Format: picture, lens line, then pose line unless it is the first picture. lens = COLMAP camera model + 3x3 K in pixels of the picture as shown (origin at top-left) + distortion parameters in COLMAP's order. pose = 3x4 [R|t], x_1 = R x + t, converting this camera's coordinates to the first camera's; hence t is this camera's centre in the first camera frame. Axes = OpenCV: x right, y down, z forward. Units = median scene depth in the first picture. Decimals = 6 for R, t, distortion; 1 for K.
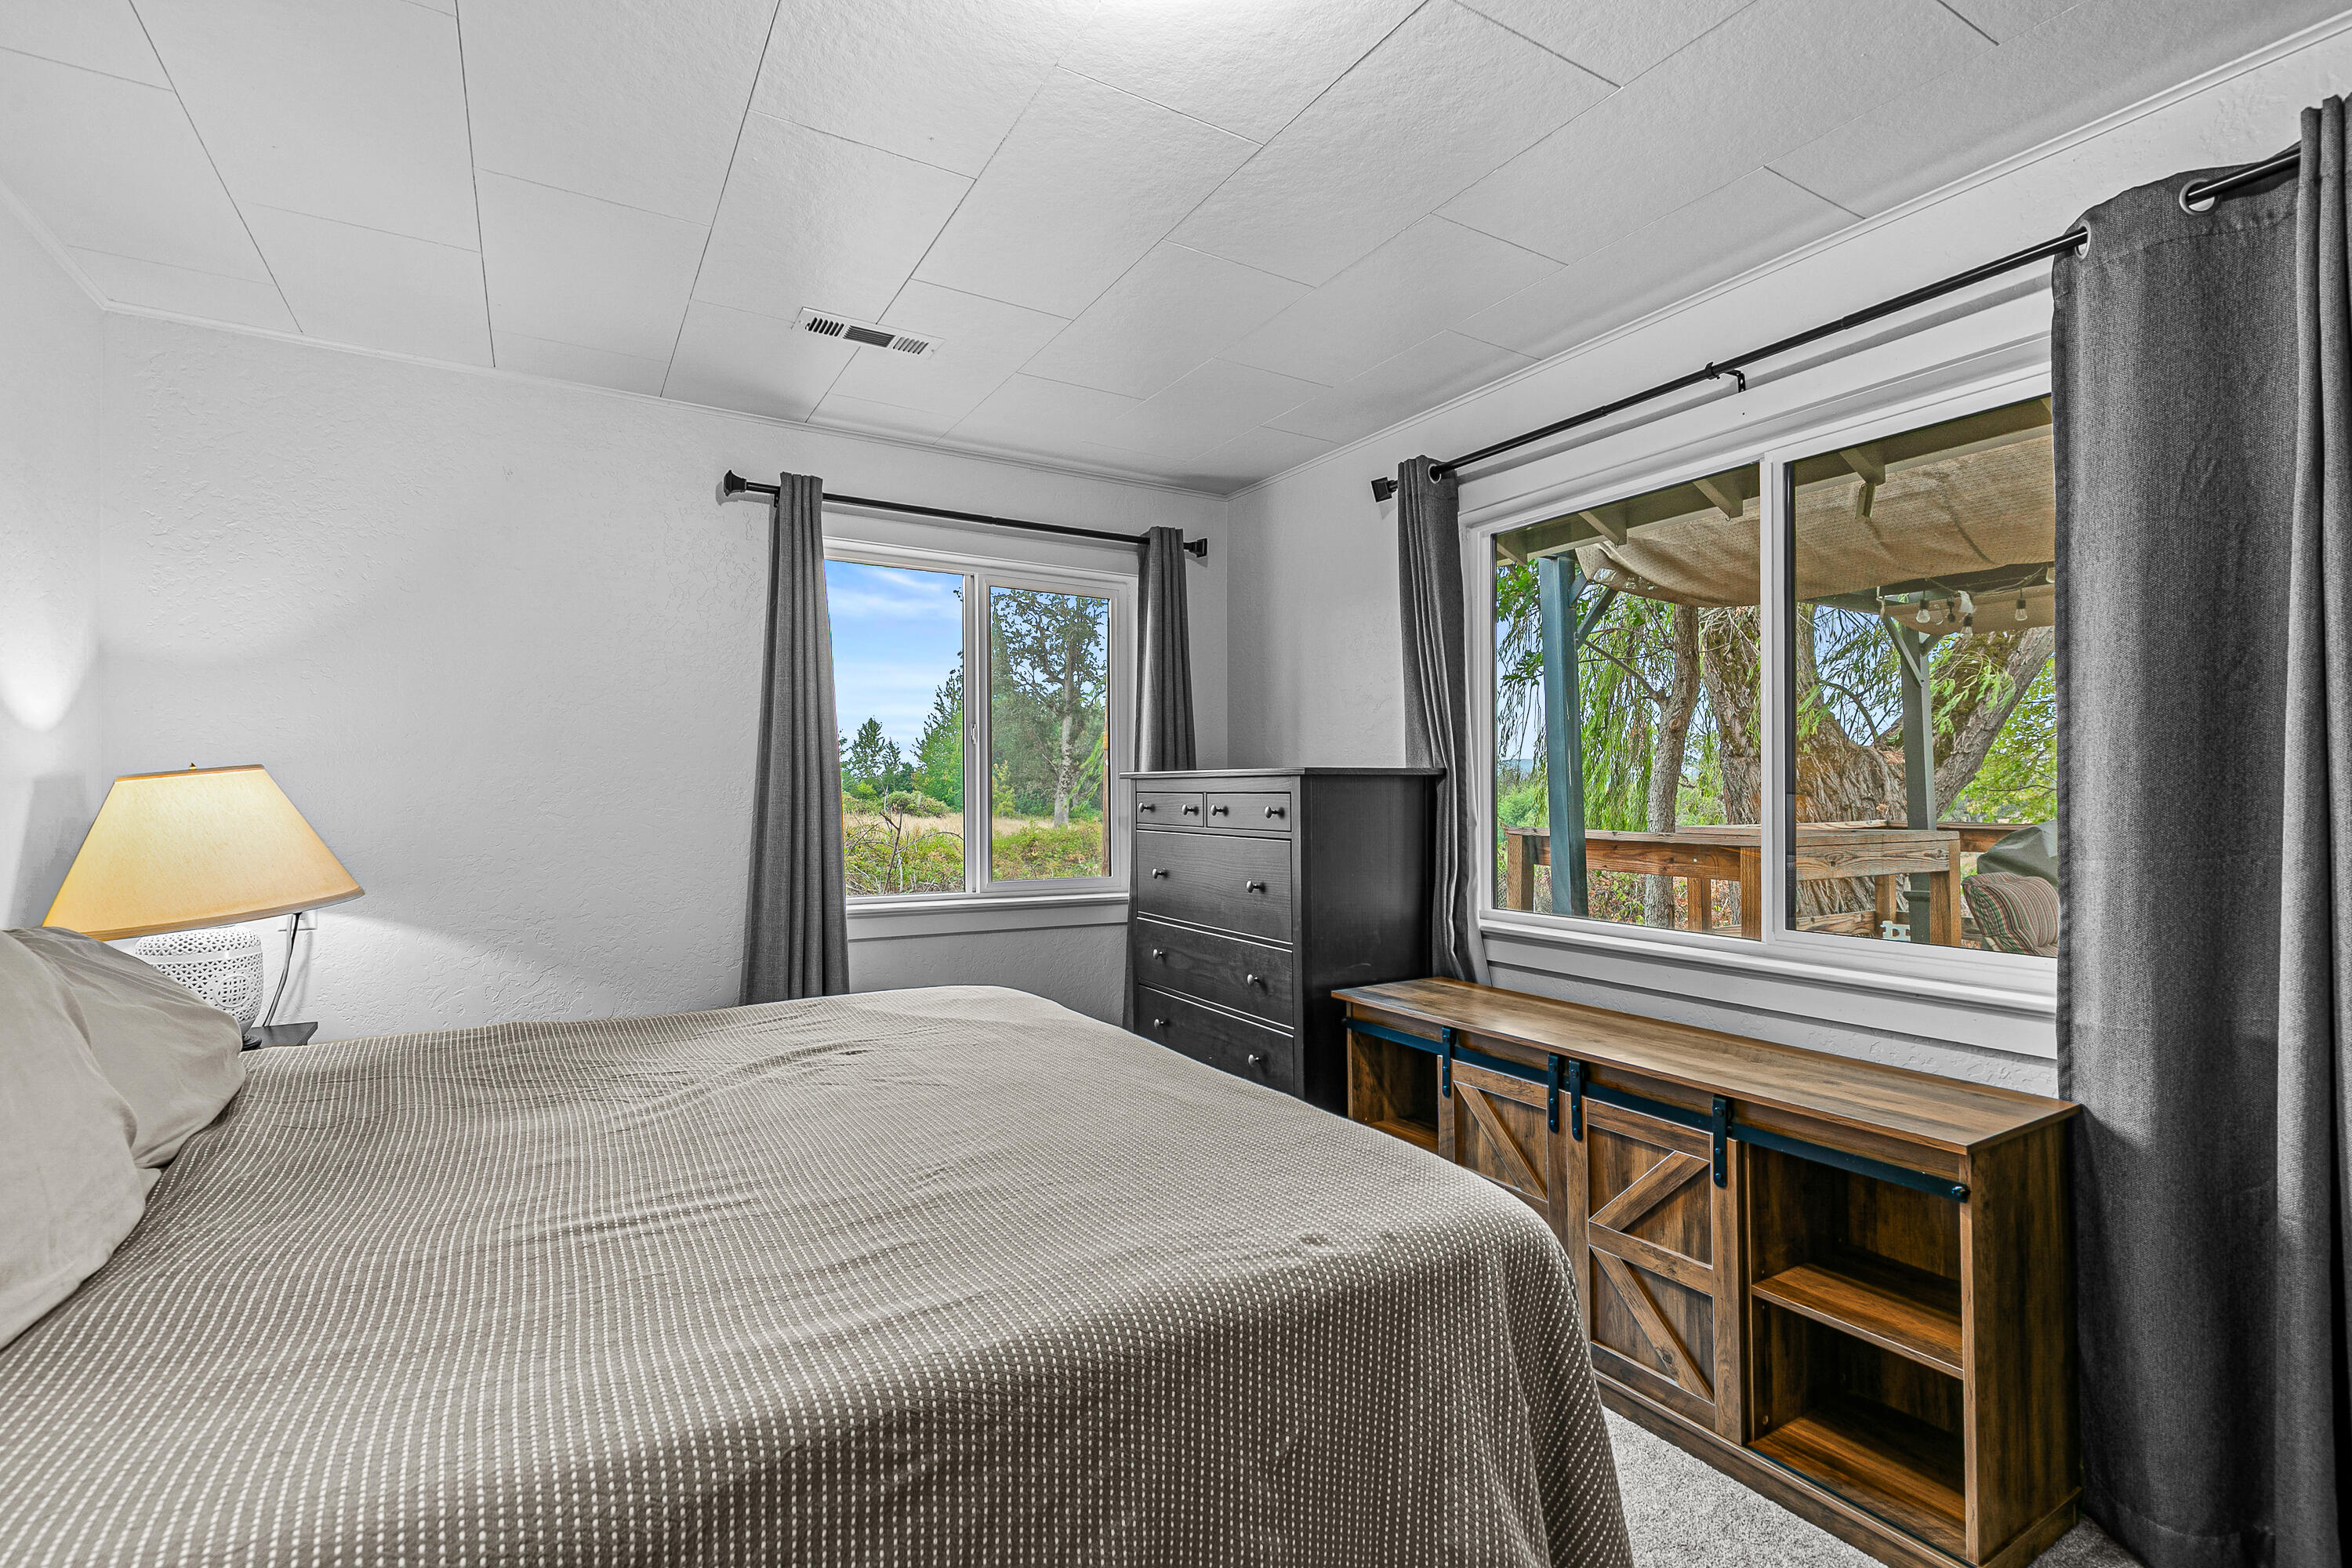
lens RADIAL K [[1092.2, 0, 1199.5], [0, 1092.2, 796.9], [0, 0, 1]] dist [0.015069, -0.000722]
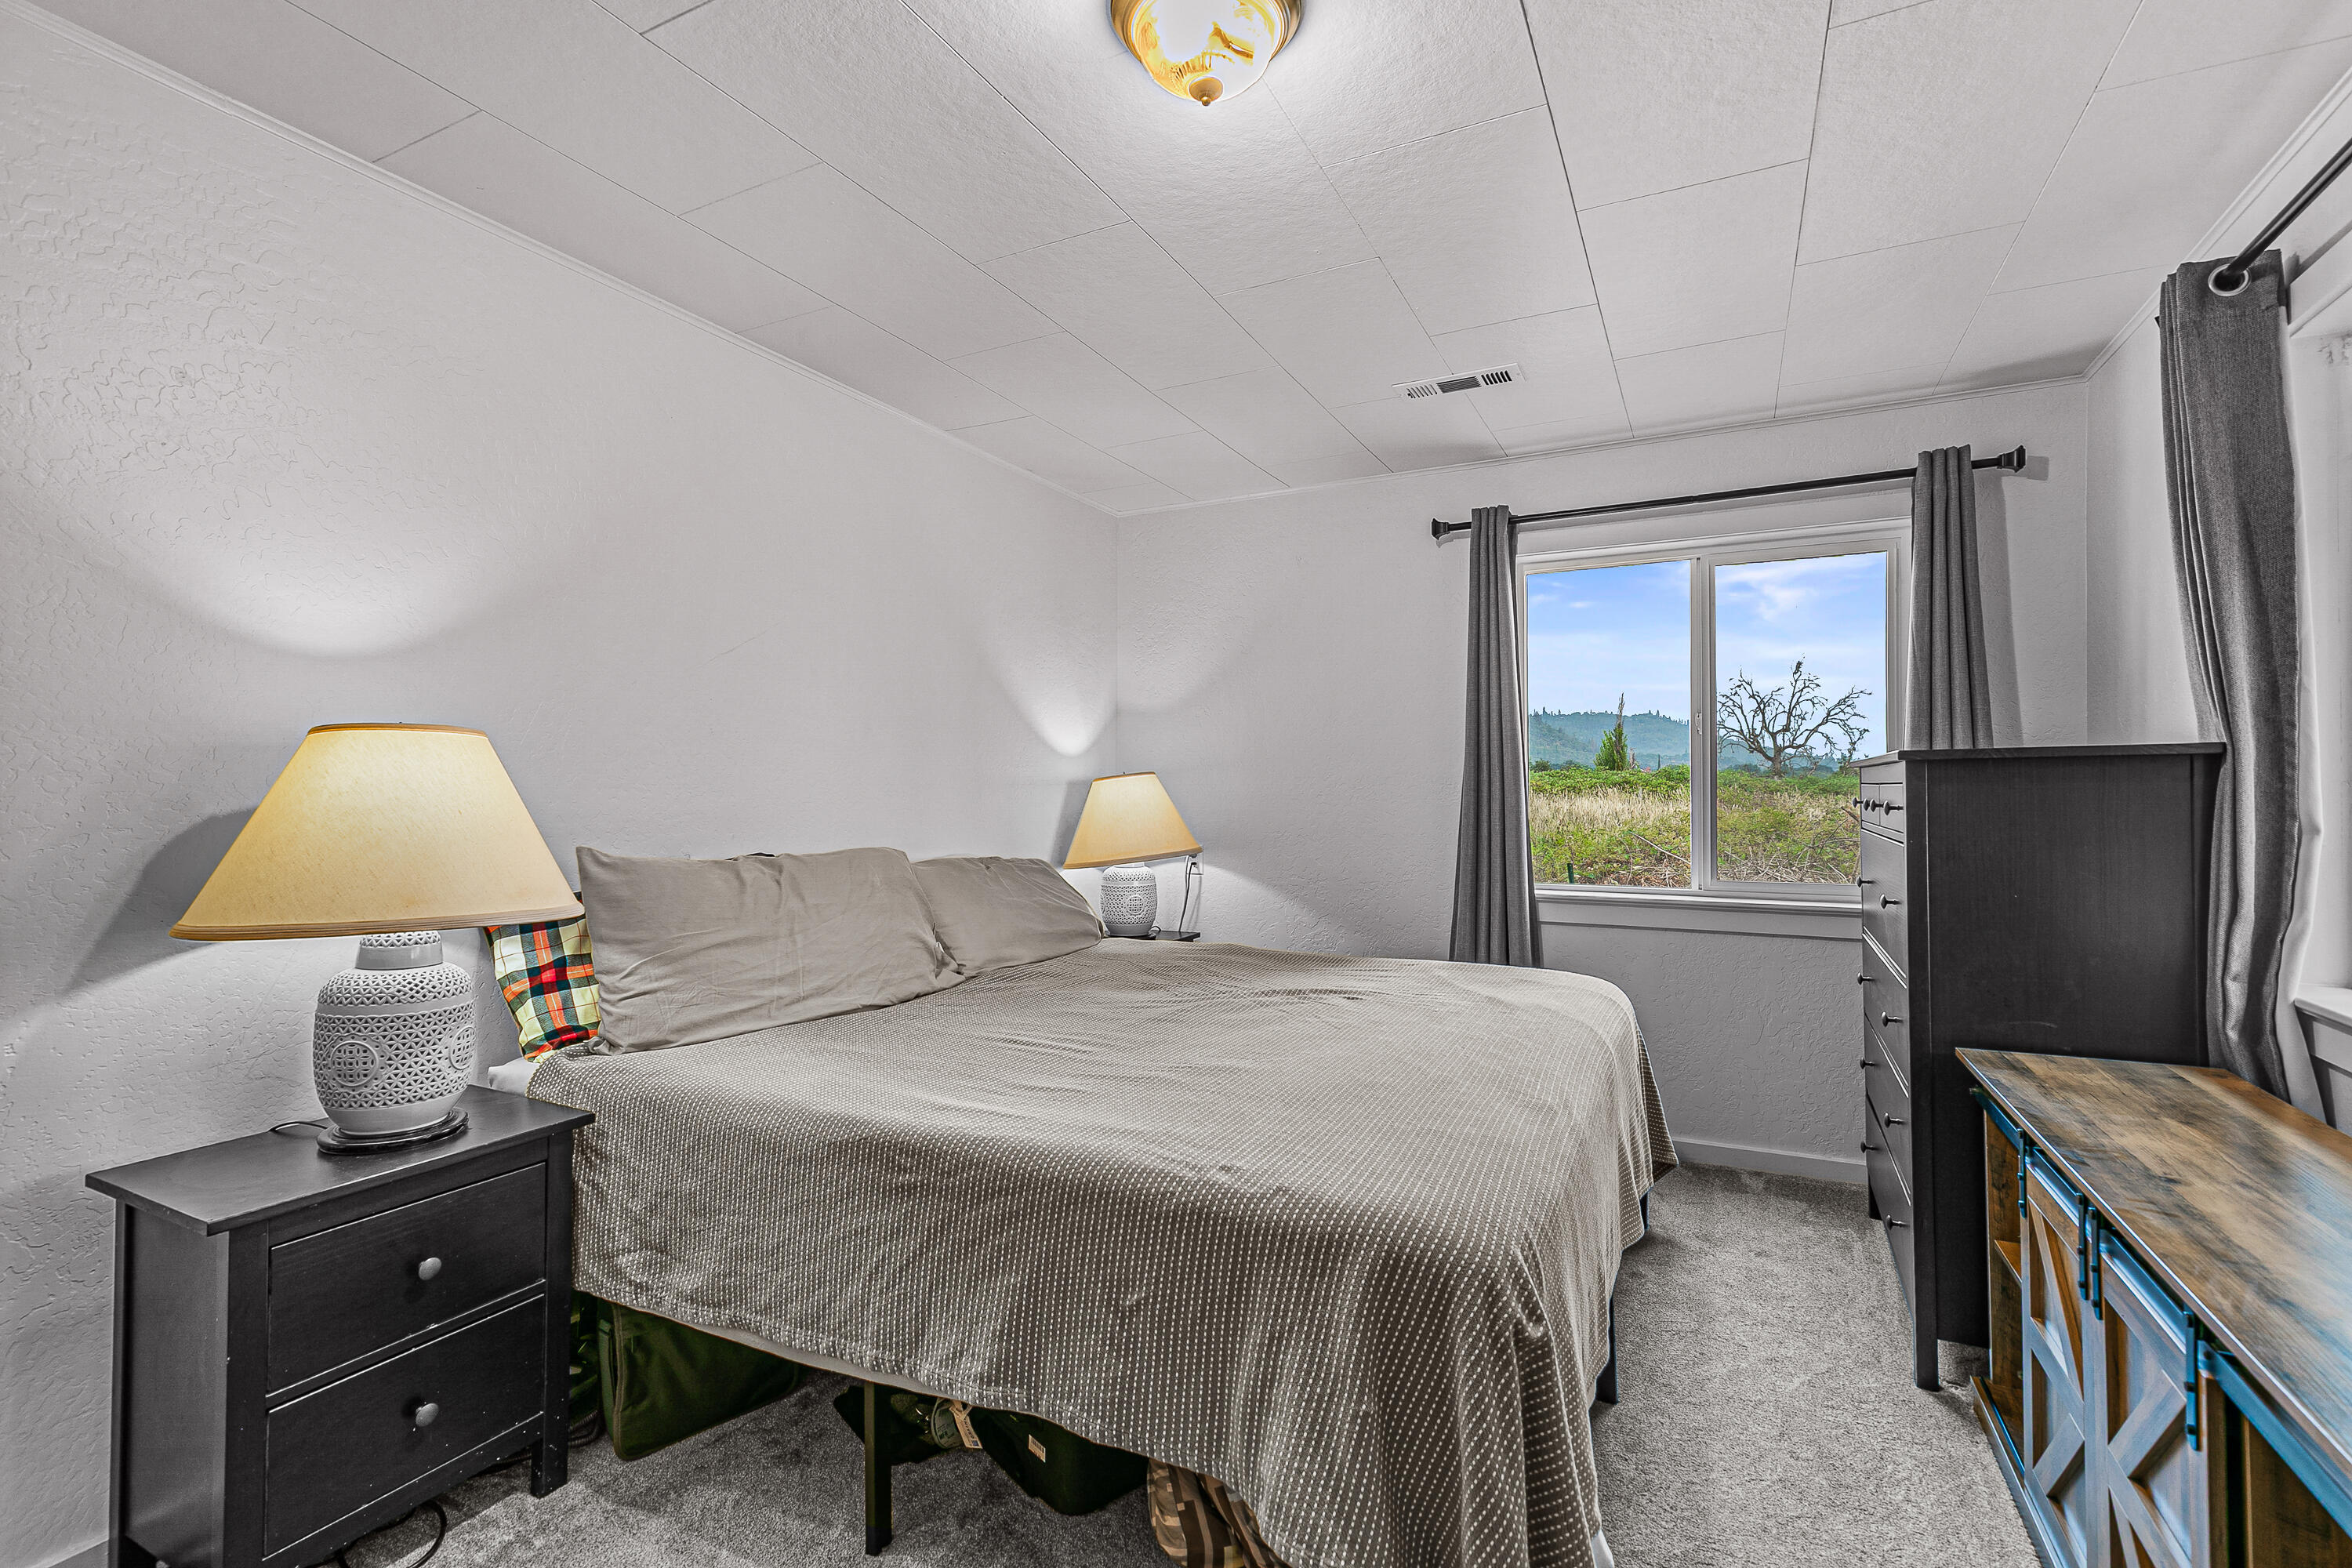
lens RADIAL K [[1092.2, 0, 1199.5], [0, 1092.2, 796.9], [0, 0, 1]] dist [0.015069, -0.000722]
pose [[0.520643, 0.004109, -0.853765, 0.464375], [0.000924, 0.999985, 0.005376, 0.000335], [0.853774, -0.003587, 0.520631, 0.157262]]
